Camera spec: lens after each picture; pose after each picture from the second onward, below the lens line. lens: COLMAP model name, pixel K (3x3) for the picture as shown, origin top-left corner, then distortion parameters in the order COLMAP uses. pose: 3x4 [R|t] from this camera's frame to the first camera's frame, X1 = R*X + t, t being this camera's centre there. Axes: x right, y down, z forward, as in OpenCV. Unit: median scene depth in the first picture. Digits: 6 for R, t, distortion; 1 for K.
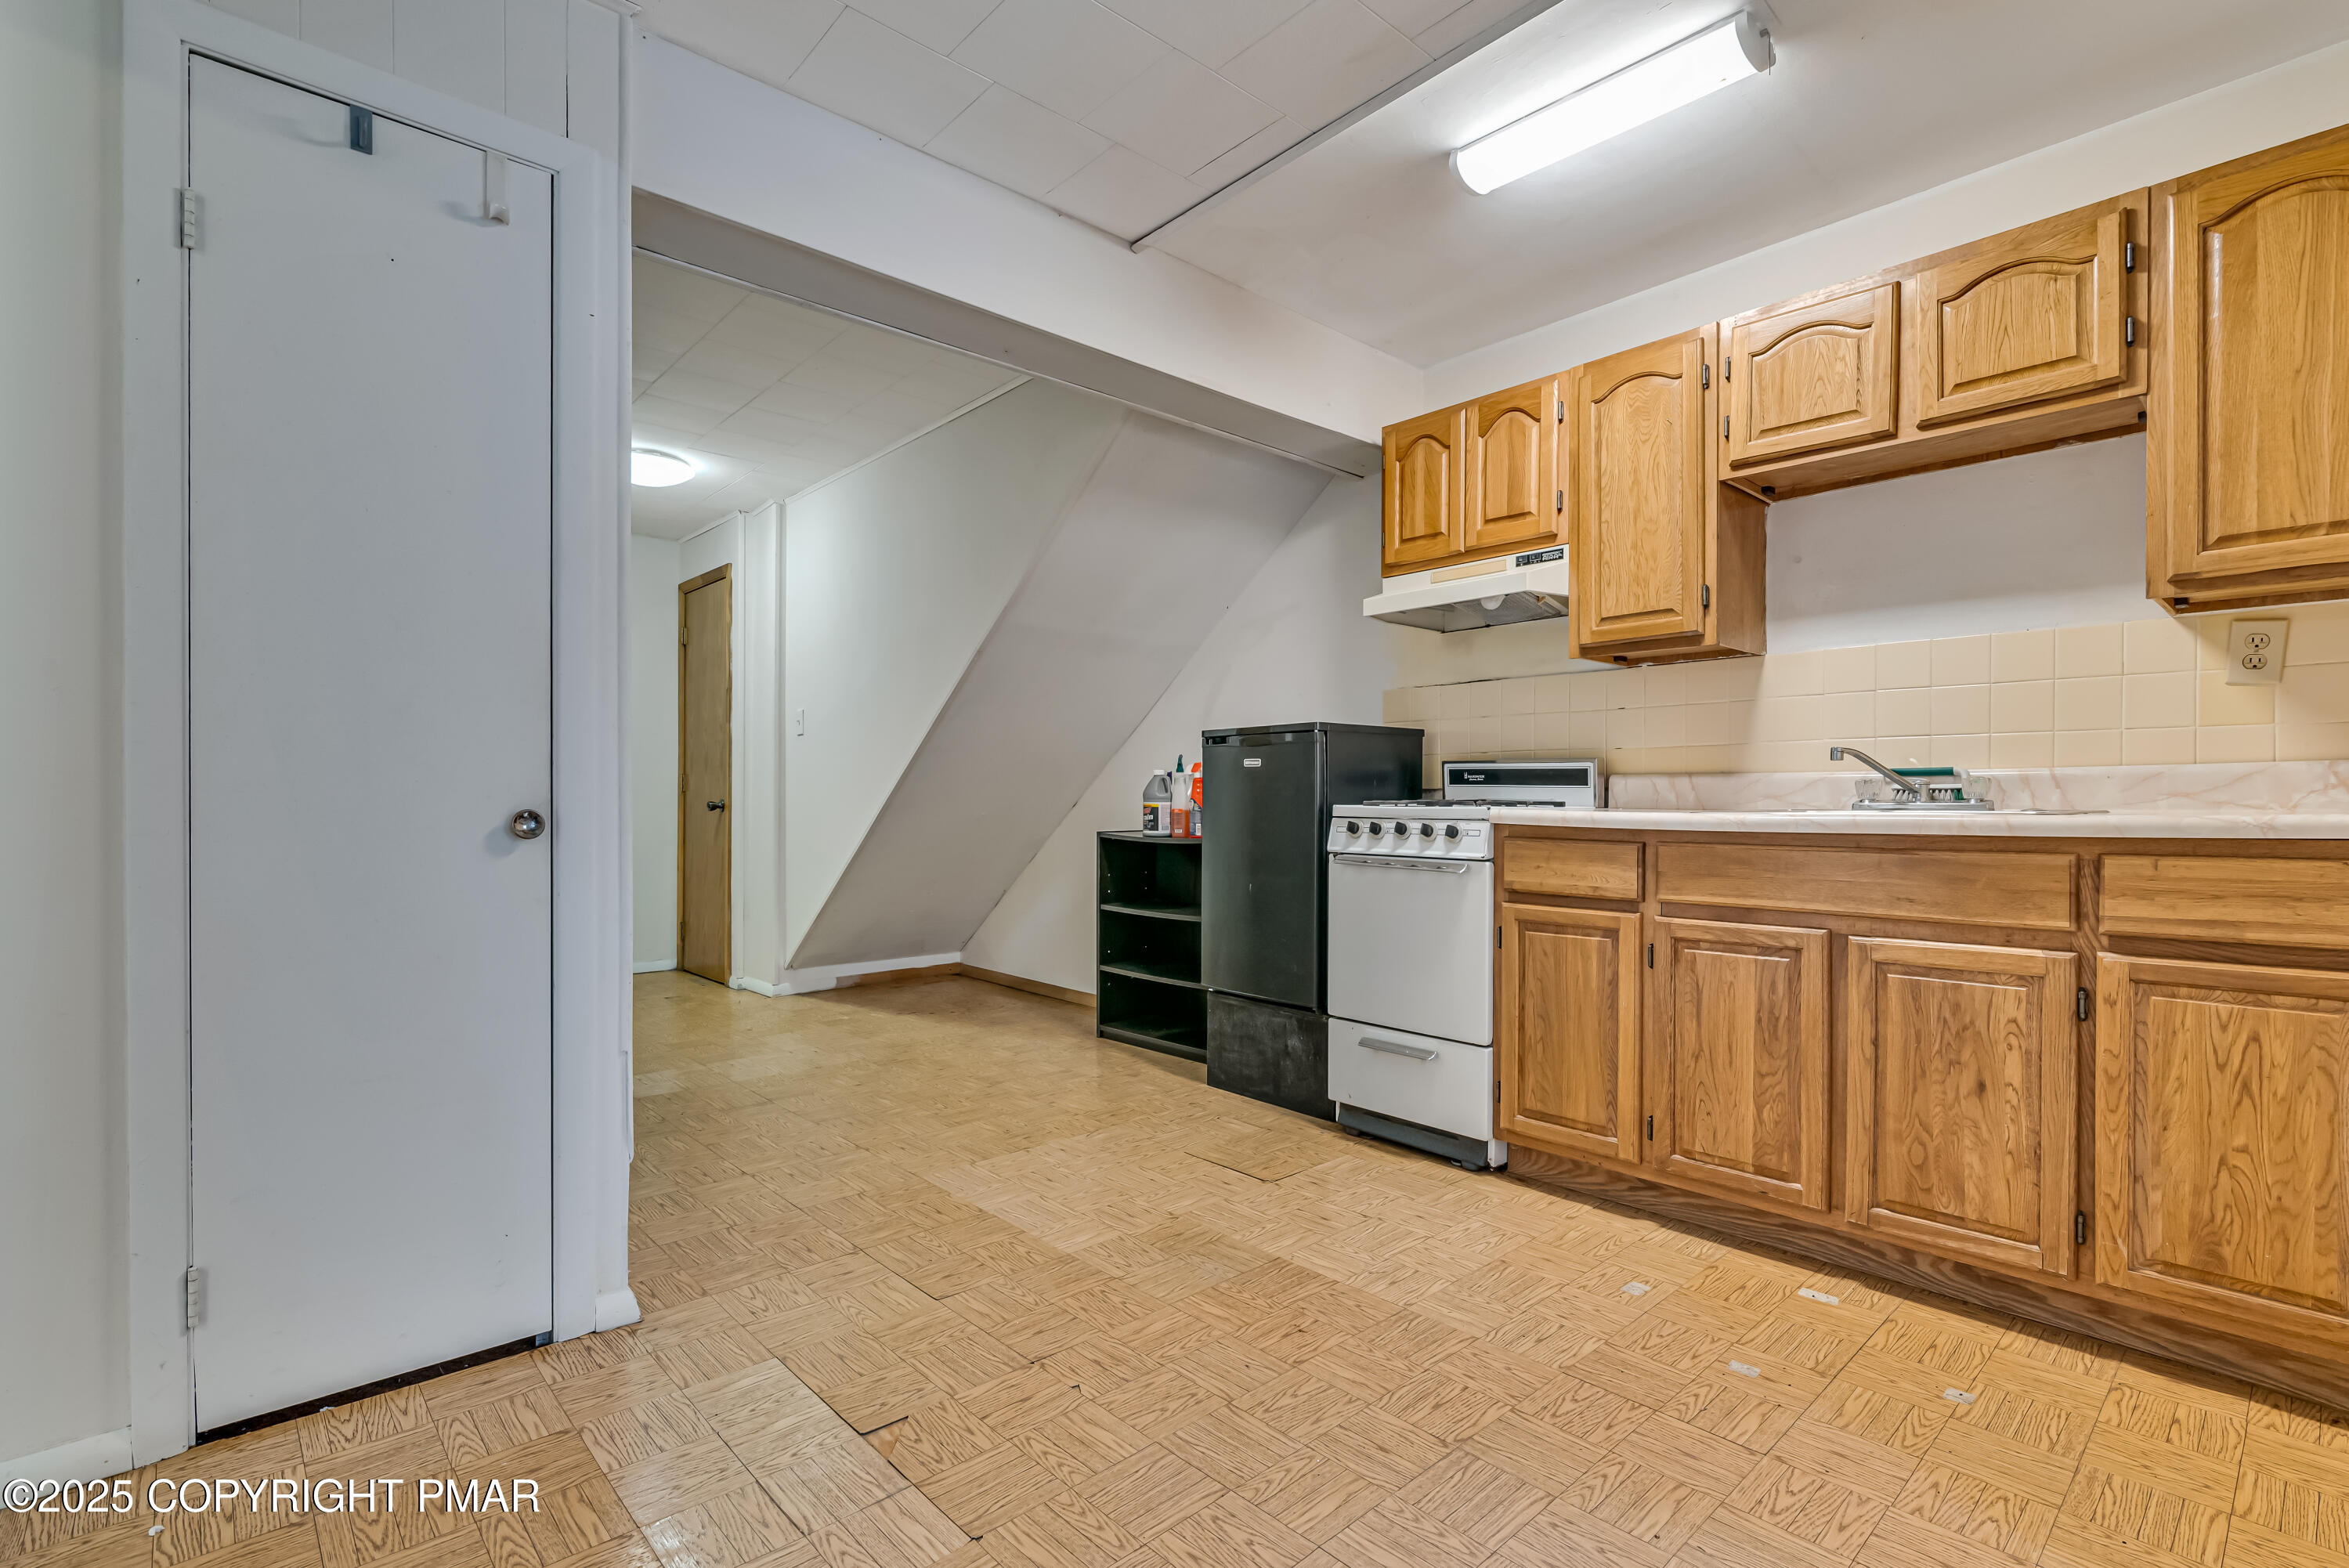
lens RADIAL K [[1078.6, 0, 1170.6], [0, 1078.6, 801.4], [0, 0, 1]] dist [-0.017794, -0.000222]
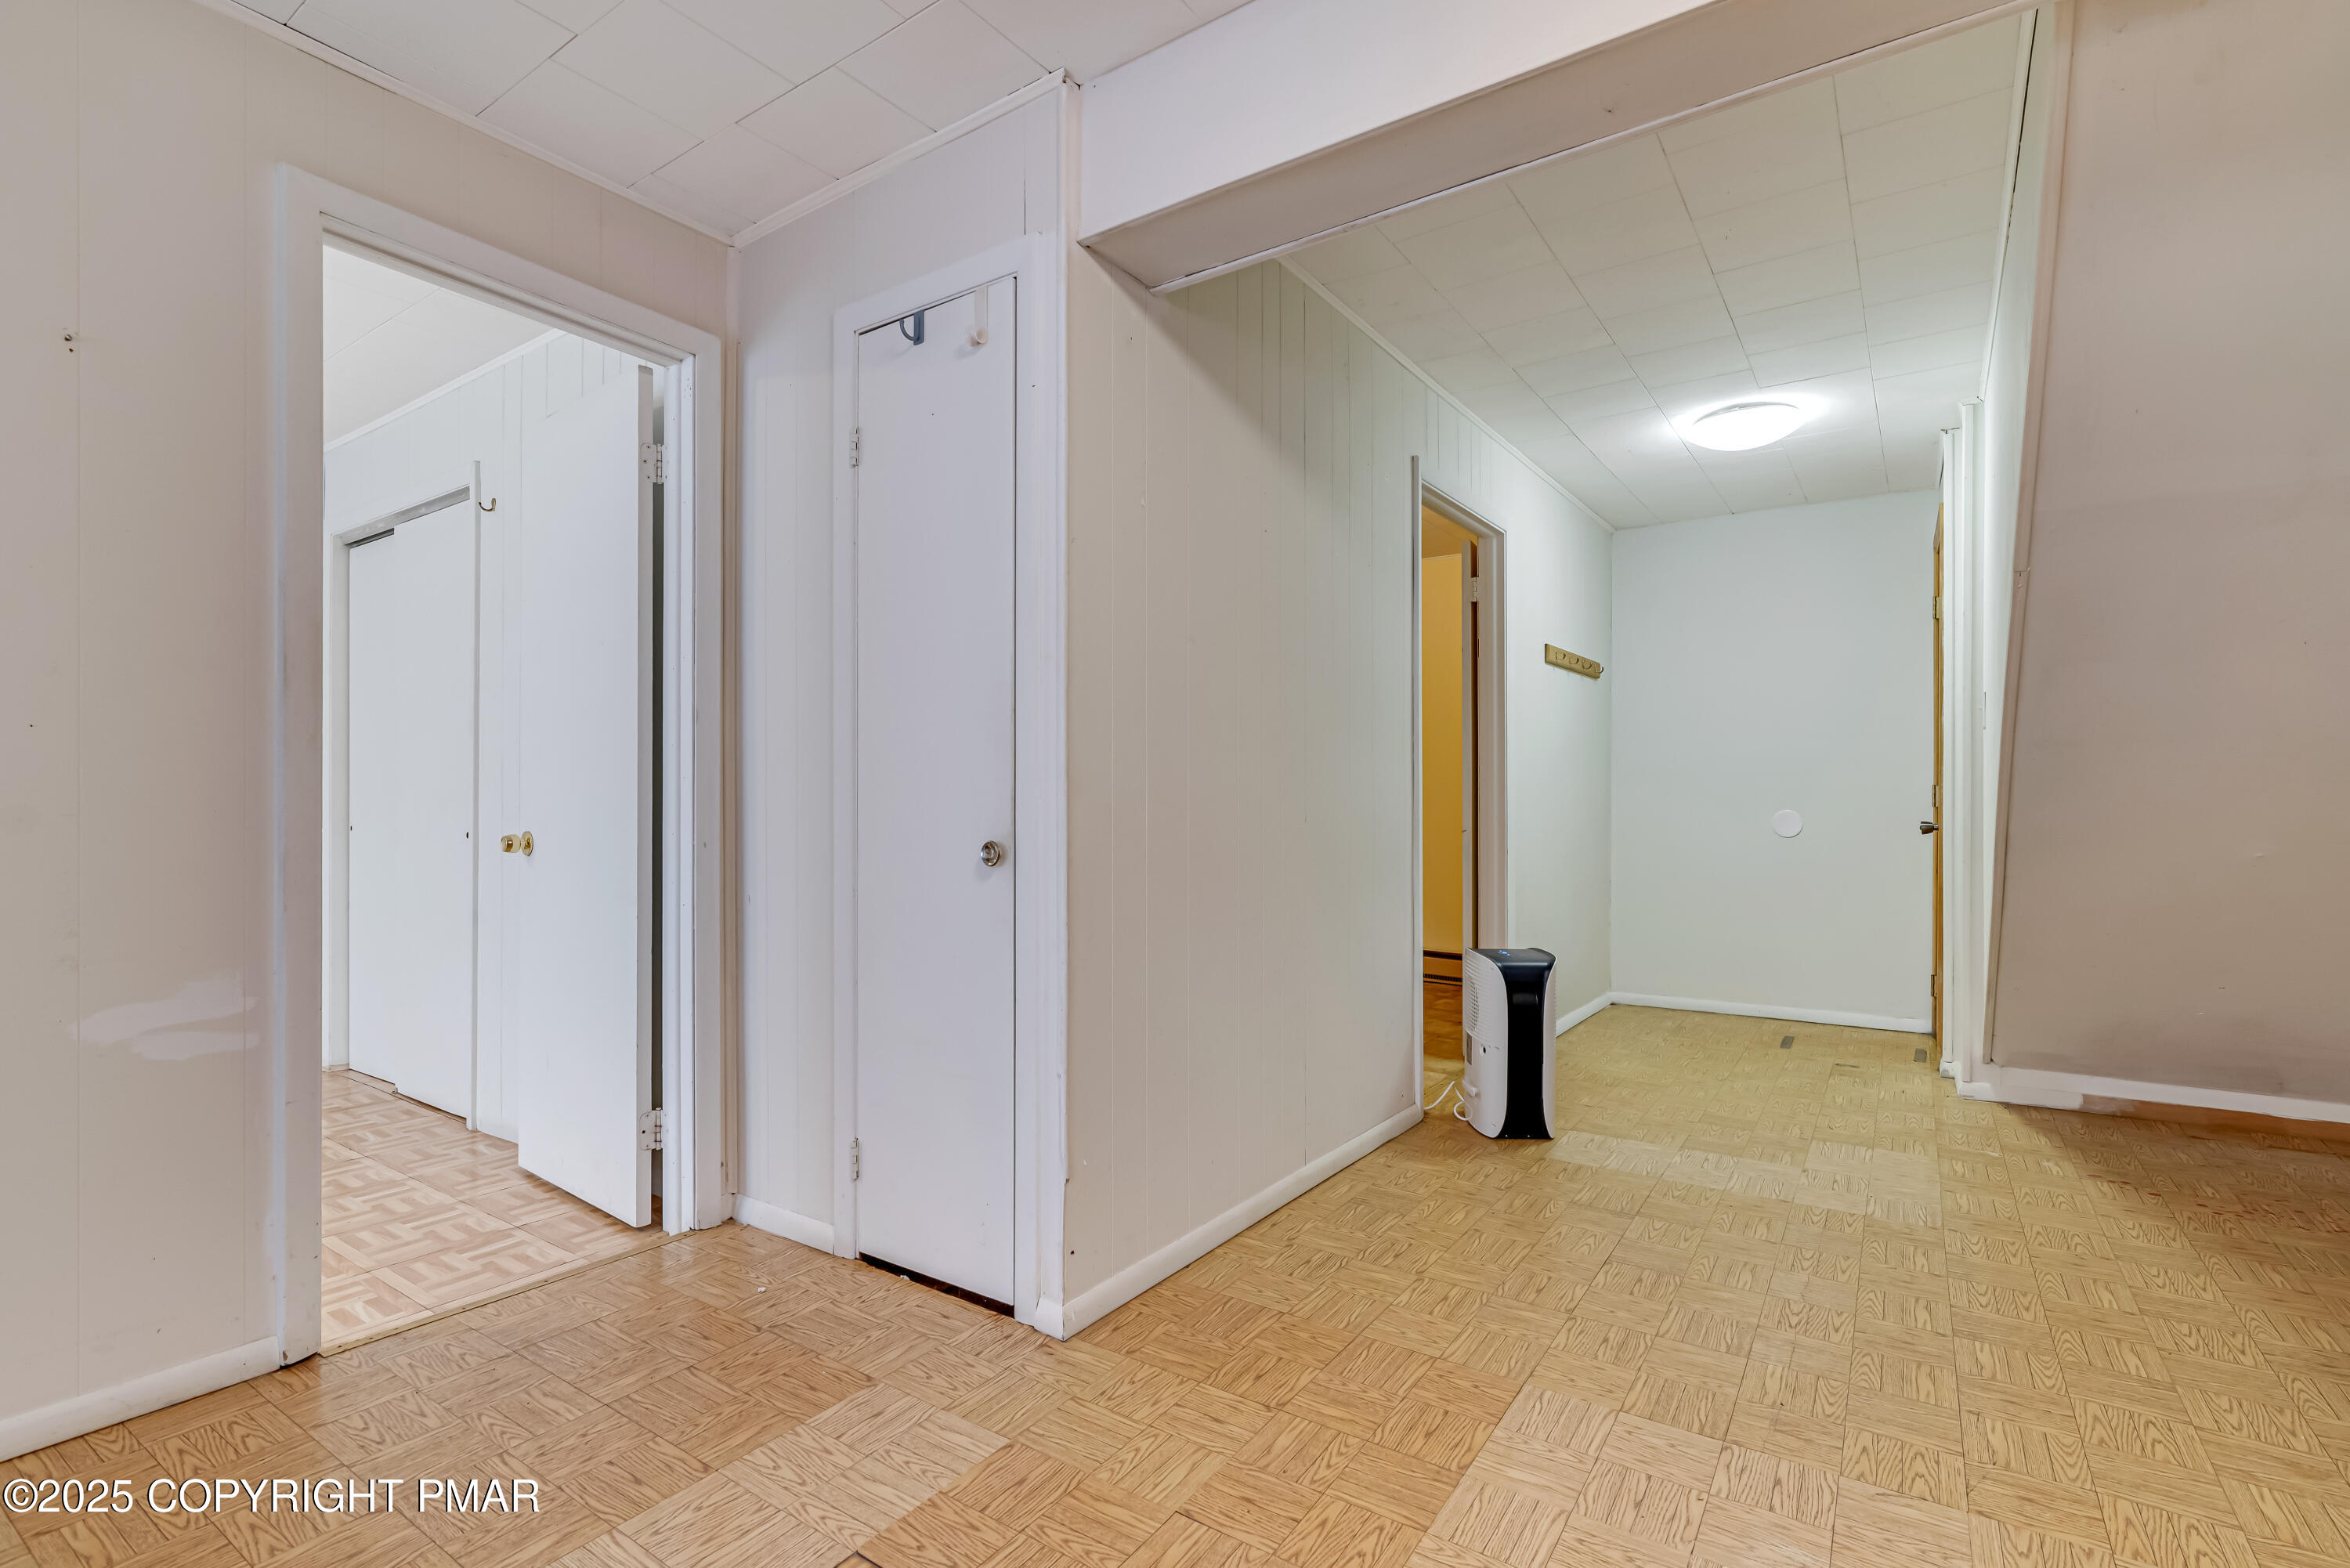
lens RADIAL K [[1080.4, 0, 1172.5], [0, 1080.4, 801.5], [0, 0, 1]] dist [-0.000342, -0.000083]
pose [[0.232680, -0.006037, -0.972535, 0.567352], [0.000564, 0.999981, -0.006073, -0.027414], [0.972553, 0.000864, 0.232679, 0.903123]]
